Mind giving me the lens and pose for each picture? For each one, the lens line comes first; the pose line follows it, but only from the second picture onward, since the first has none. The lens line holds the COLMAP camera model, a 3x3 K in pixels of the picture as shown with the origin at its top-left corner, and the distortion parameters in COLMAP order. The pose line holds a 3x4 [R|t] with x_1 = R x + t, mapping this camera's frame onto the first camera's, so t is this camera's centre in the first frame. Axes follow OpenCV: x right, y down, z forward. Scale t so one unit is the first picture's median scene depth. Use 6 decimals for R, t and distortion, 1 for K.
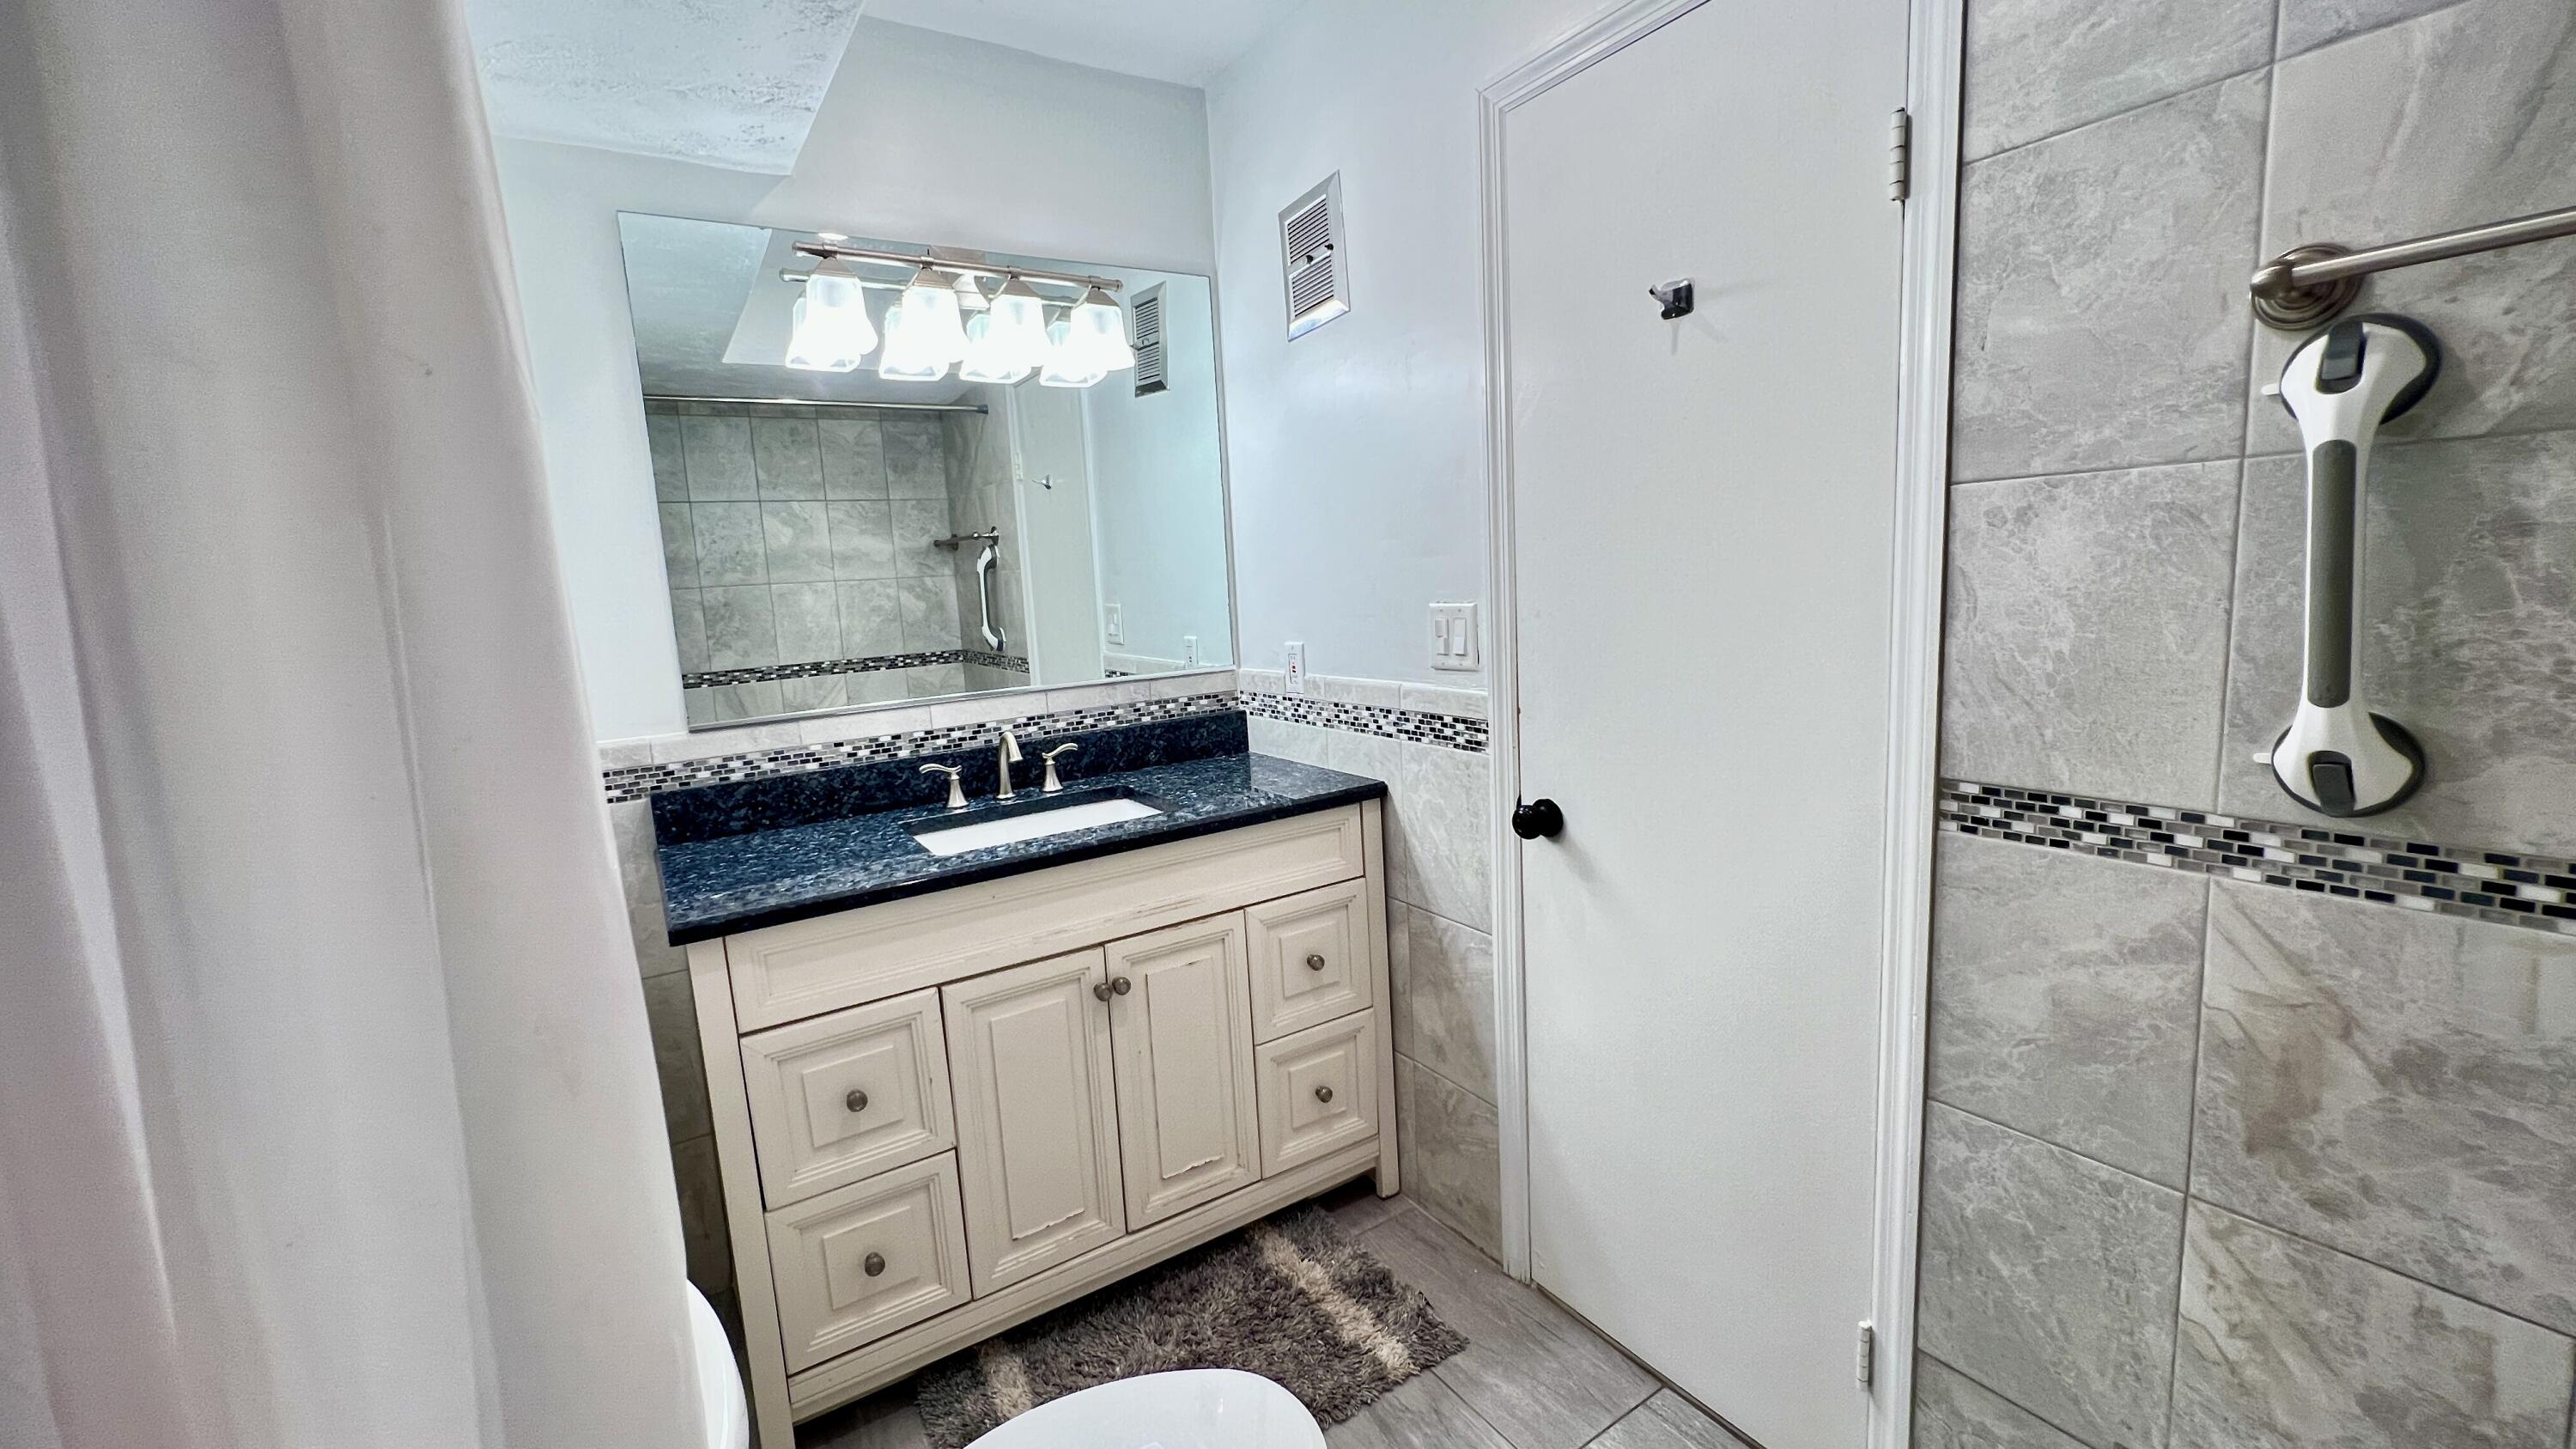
lens RADIAL K [[1034.9, 0, 1286.7], [0, 1034.9, 715.7], [0, 0, 1]] dist [0.001912, 0.000416]
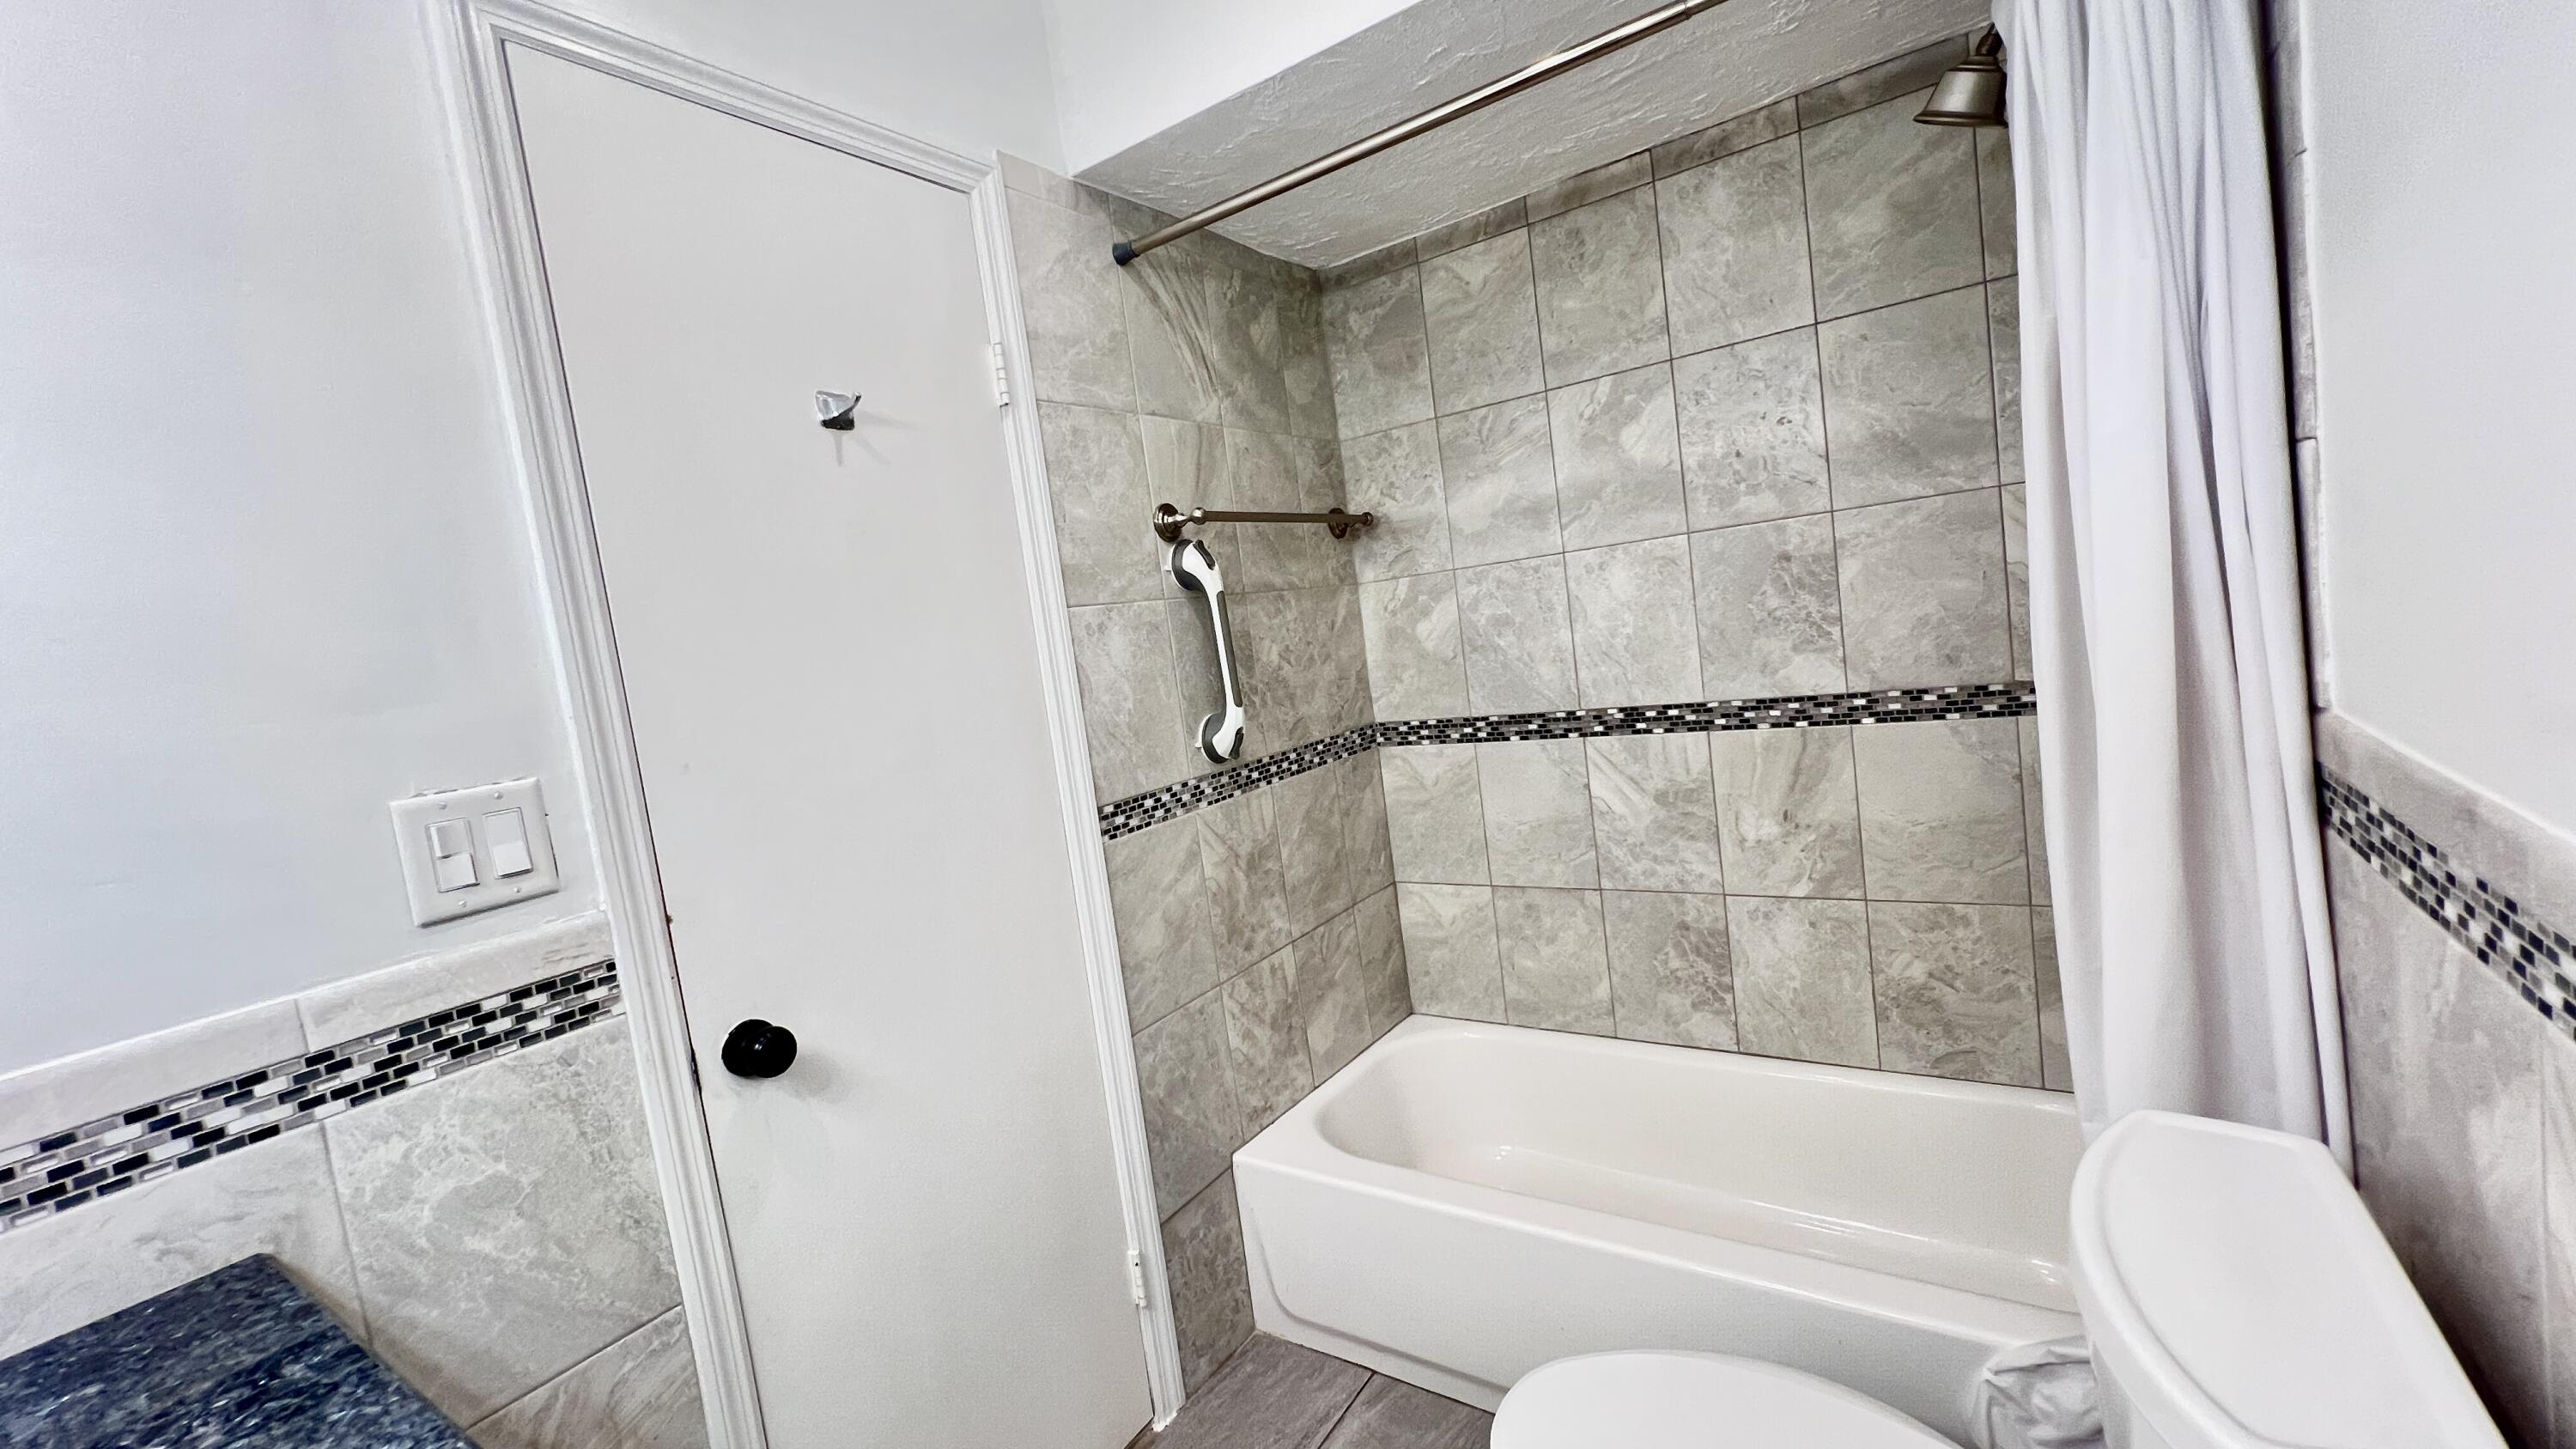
lens RADIAL K [[1034.9, 0, 1286.2], [0, 1034.9, 717.9], [0, 0, 1]] dist [0.001912, 0.000416]
pose [[-0.377765, 0.023917, 0.925592, -0.827289], [0.278779, 0.956216, 0.089071, -0.117907], [-0.882936, 0.291683, -0.367893, 1.310708]]
